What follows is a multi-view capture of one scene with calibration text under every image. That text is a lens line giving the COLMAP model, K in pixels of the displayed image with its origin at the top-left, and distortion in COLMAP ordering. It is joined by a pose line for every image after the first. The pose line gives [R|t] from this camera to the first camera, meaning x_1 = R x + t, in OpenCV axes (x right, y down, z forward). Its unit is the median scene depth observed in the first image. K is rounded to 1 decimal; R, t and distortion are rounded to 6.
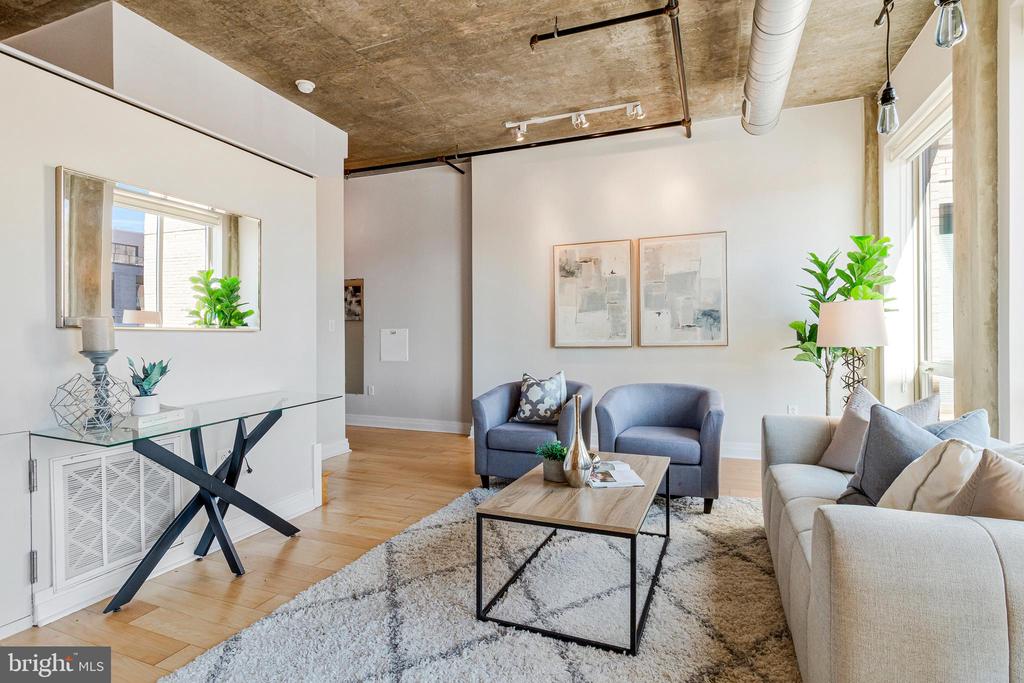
lens RADIAL K [[500.0, 0, 512.0], [0, 500.0, 341.5], [0, 0, 1]] dist [0.001844, 0.000337]
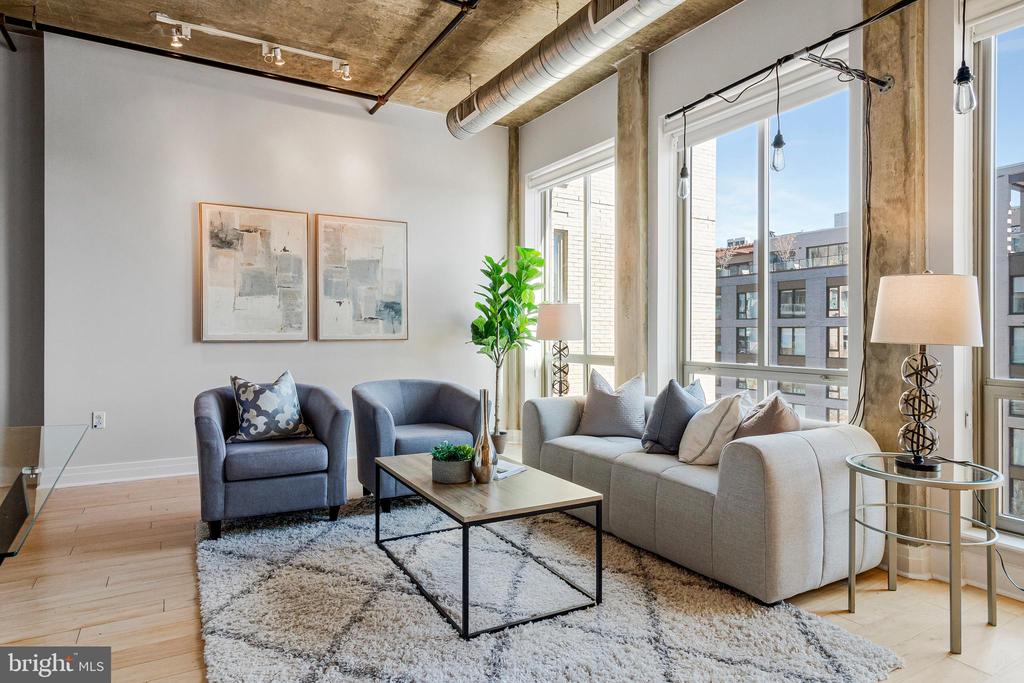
lens RADIAL K [[598.3, 0, 514.8], [0, 598.3, 338.8], [0, 0, 1]] dist [0.005694, 0.000982]
pose [[0.623225, 0.001847, 0.782041, -0.367067], [-0.007803, 0.999962, 0.003856, 0.000846], [-0.782004, -0.008505, 0.623216, 0.107134]]
